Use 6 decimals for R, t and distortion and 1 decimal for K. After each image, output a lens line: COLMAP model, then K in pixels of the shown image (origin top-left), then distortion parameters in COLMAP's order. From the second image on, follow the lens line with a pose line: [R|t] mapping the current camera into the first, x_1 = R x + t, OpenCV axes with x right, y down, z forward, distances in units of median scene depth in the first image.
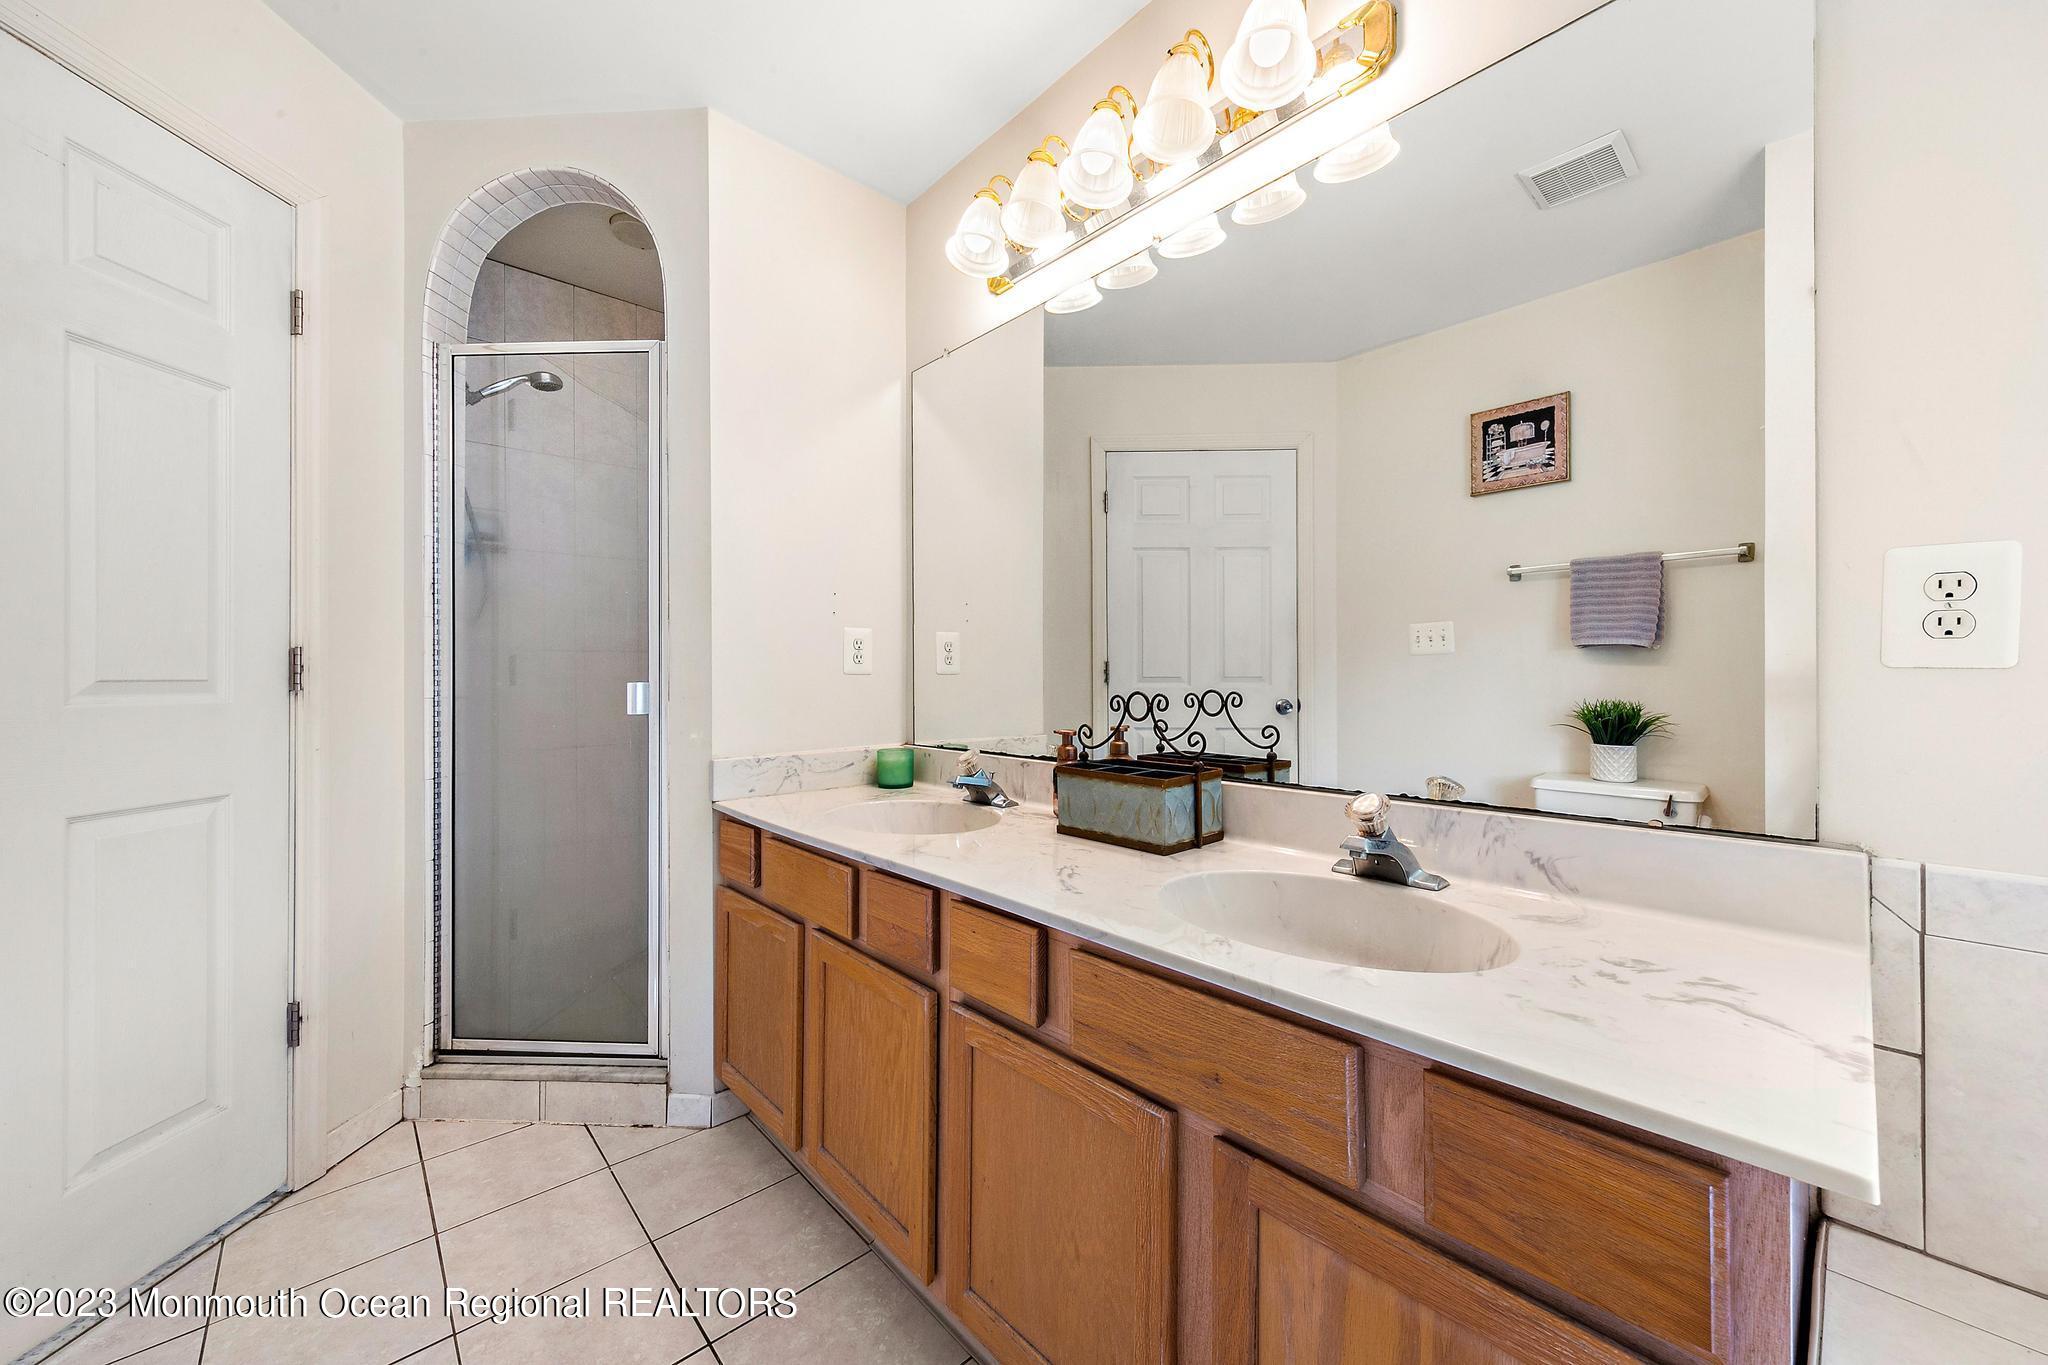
lens RADIAL K [[765.6, 0, 1024.0], [0, 765.6, 682.5], [0, 0, 1]] dist [0.001320, 0.000008]
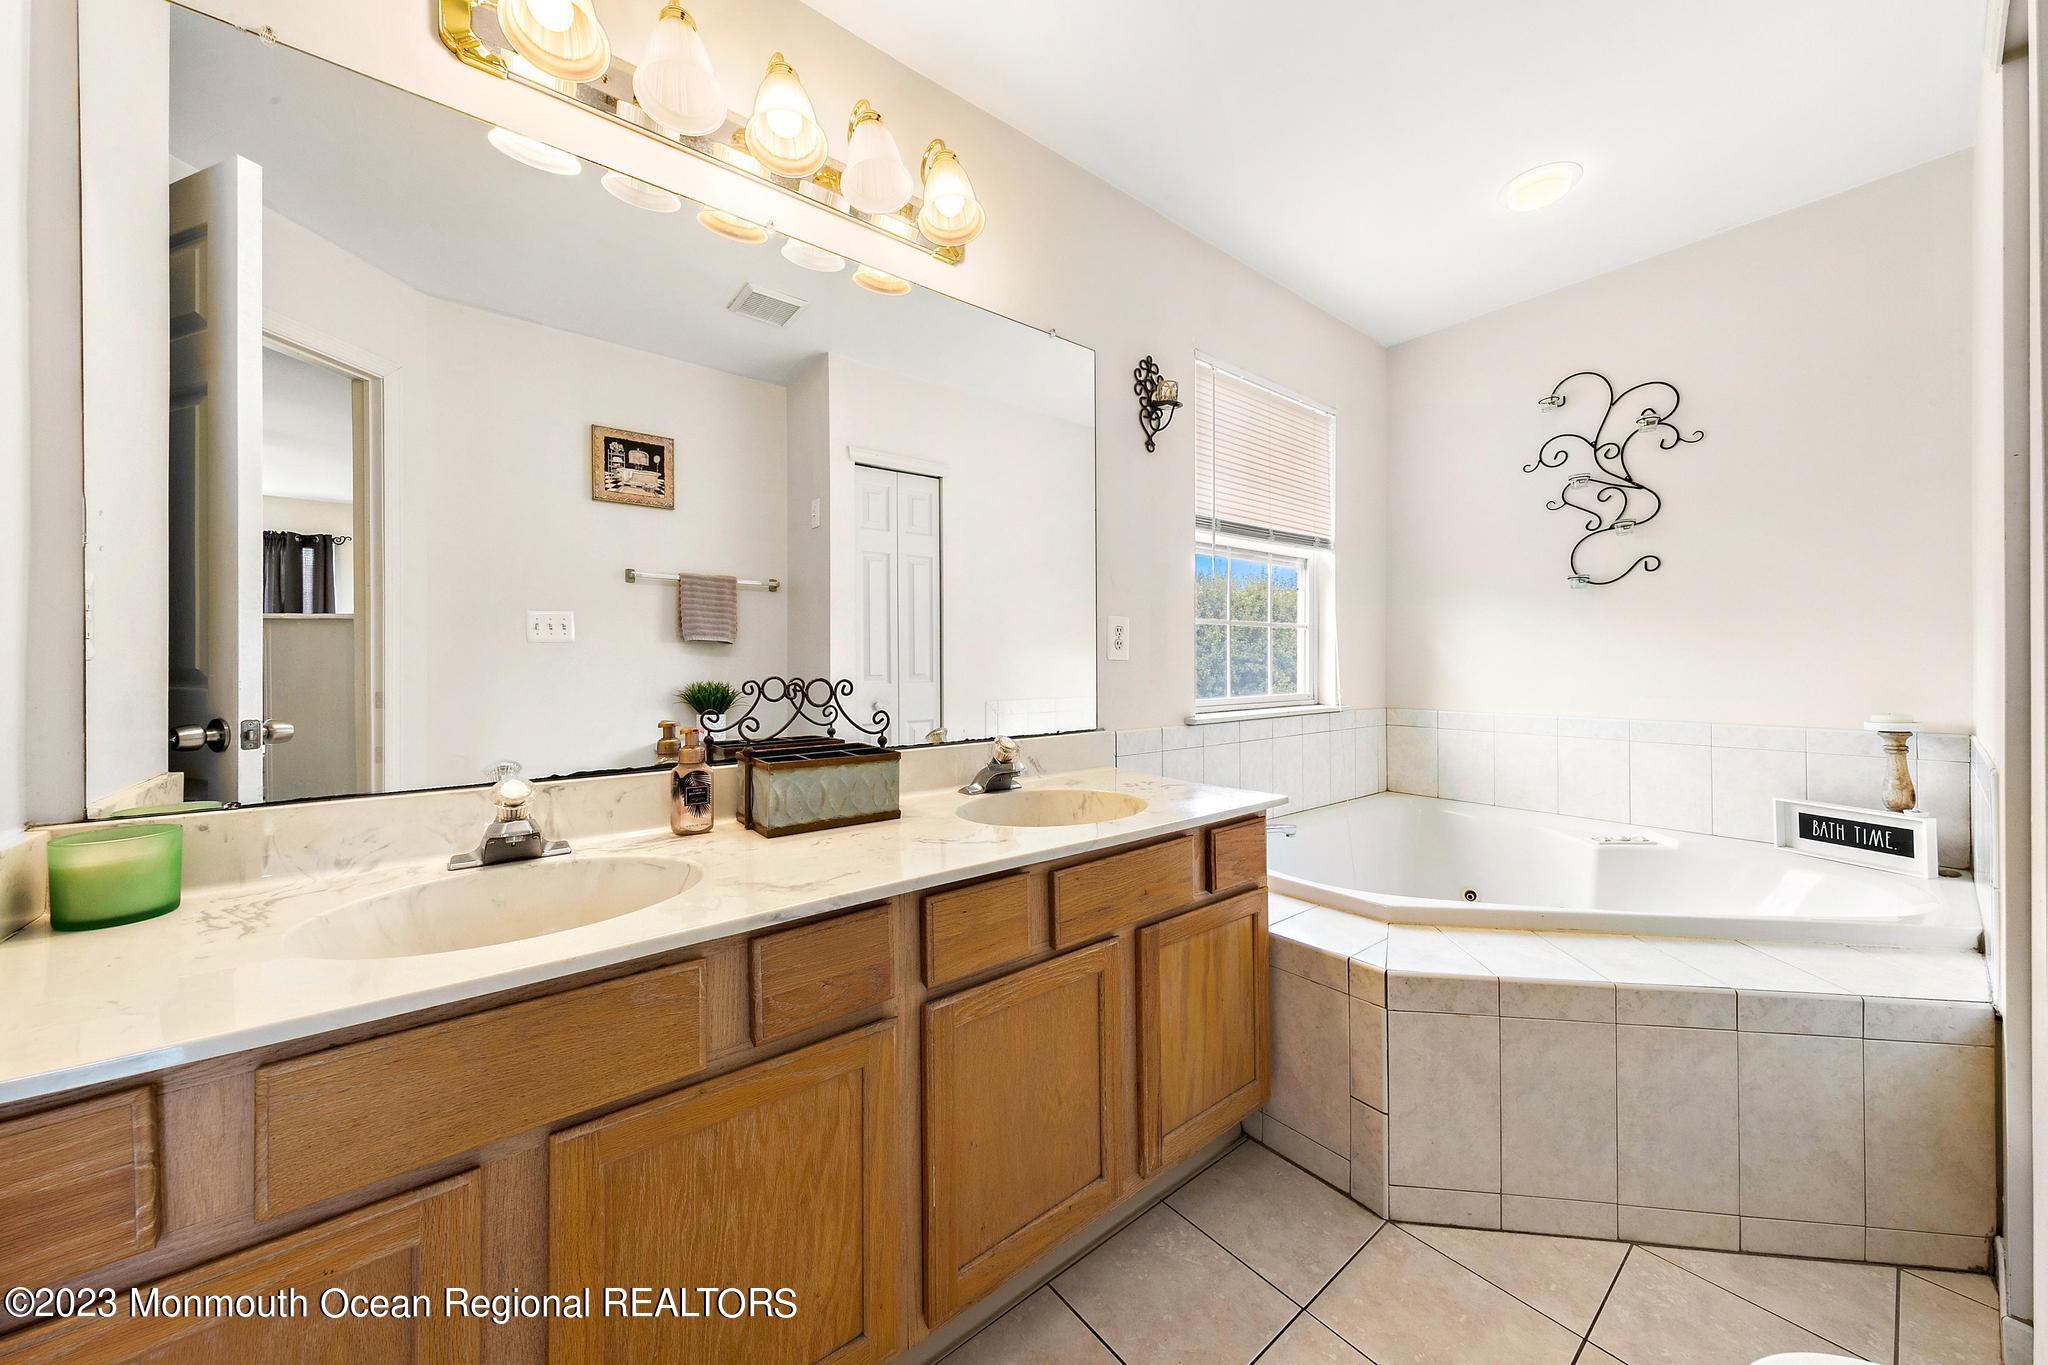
lens RADIAL K [[698.5, 0, 1020.1], [0, 698.5, 663.4], [0, 0, 1]] dist [0.011001, -0.000017]
pose [[0.069421, -0.000612, 0.997587, -0.399191], [0.008778, 0.999961, 0.000003, -0.003205], [-0.997549, 0.008757, 0.069423, 0.341547]]
